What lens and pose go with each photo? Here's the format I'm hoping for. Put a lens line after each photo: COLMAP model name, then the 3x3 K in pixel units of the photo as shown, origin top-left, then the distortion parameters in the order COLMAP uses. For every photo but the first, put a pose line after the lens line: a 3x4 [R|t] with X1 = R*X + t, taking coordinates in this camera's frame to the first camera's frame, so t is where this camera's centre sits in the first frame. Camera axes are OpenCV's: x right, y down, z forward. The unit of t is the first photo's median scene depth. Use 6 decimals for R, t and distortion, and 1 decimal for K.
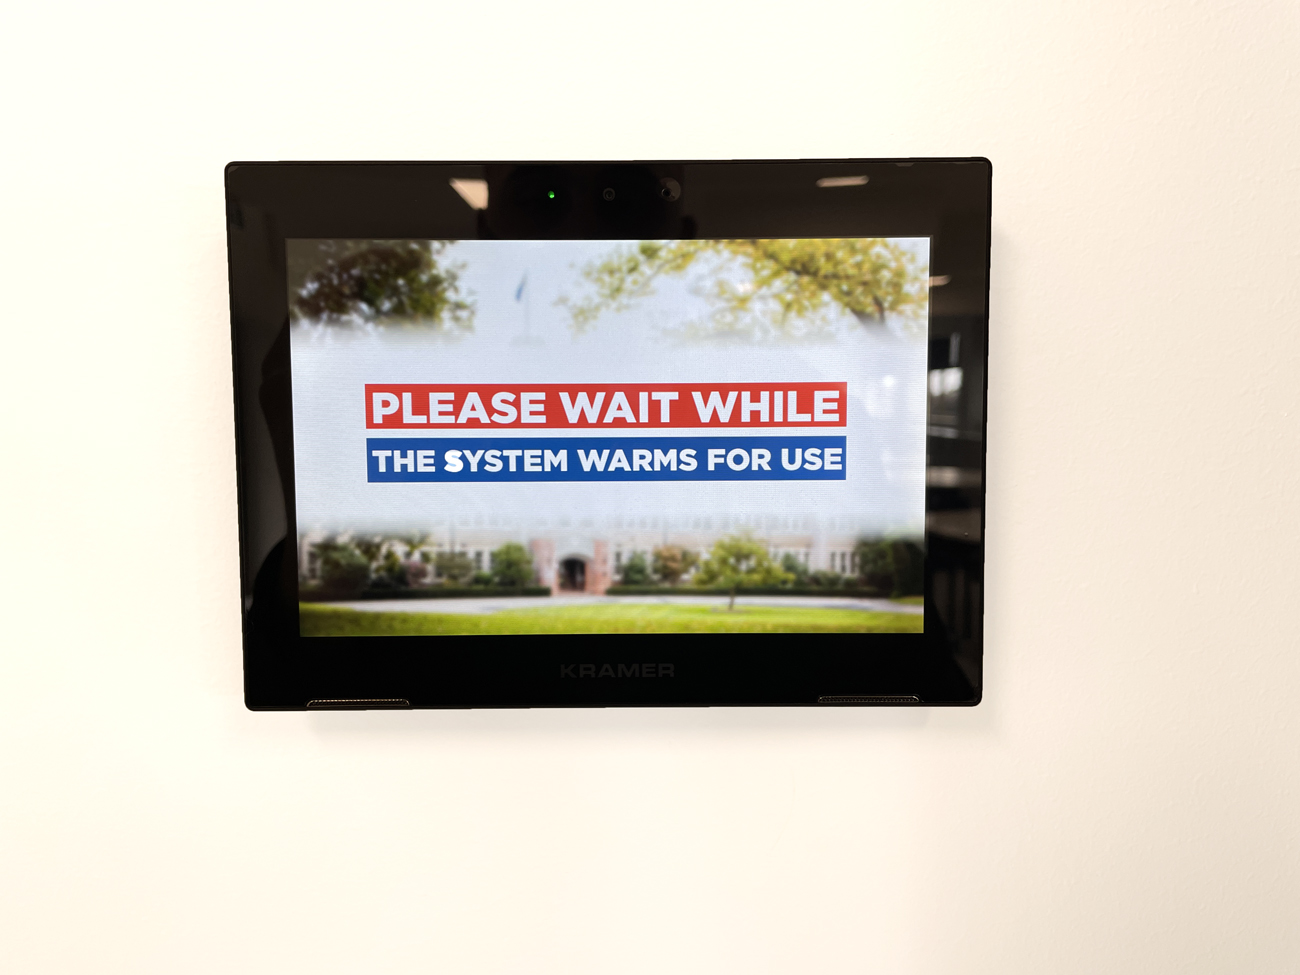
lens RADIAL K [[1009.6, 0, 638.8], [0, 1009.6, 477.6], [0, 0, 1]] dist [0.068109, -0.096445]
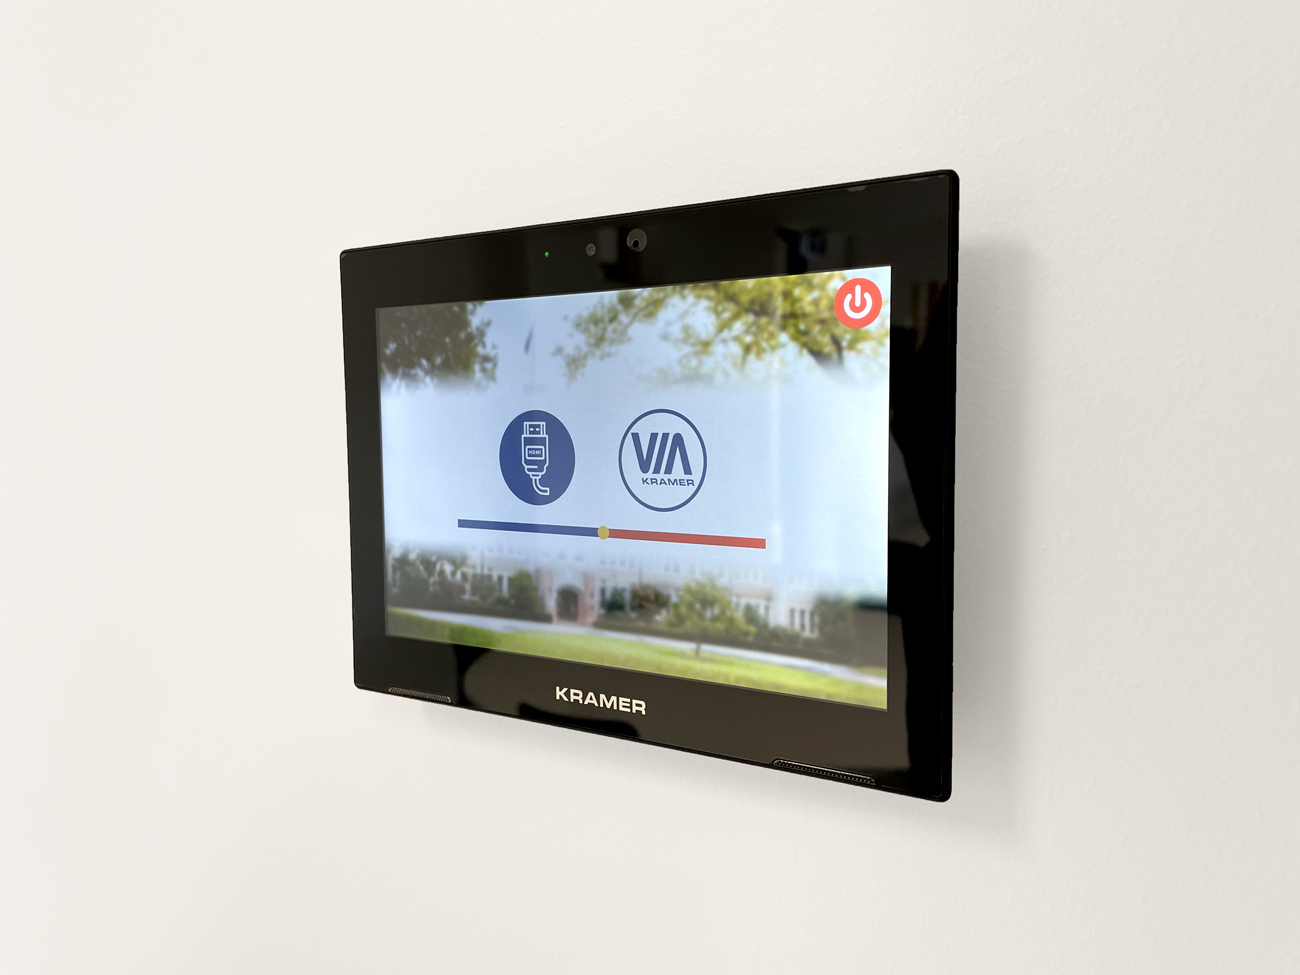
lens RADIAL K [[1009.6, 0, 638.8], [0, 1009.6, 477.6], [0, 0, 1]] dist [0.068109, -0.096445]
pose [[0.847520, 0.031952, -0.529801, 0.572878], [-0.030878, 0.999464, 0.010880, -0.053917], [0.529864, 0.007138, 0.848052, 0.130040]]
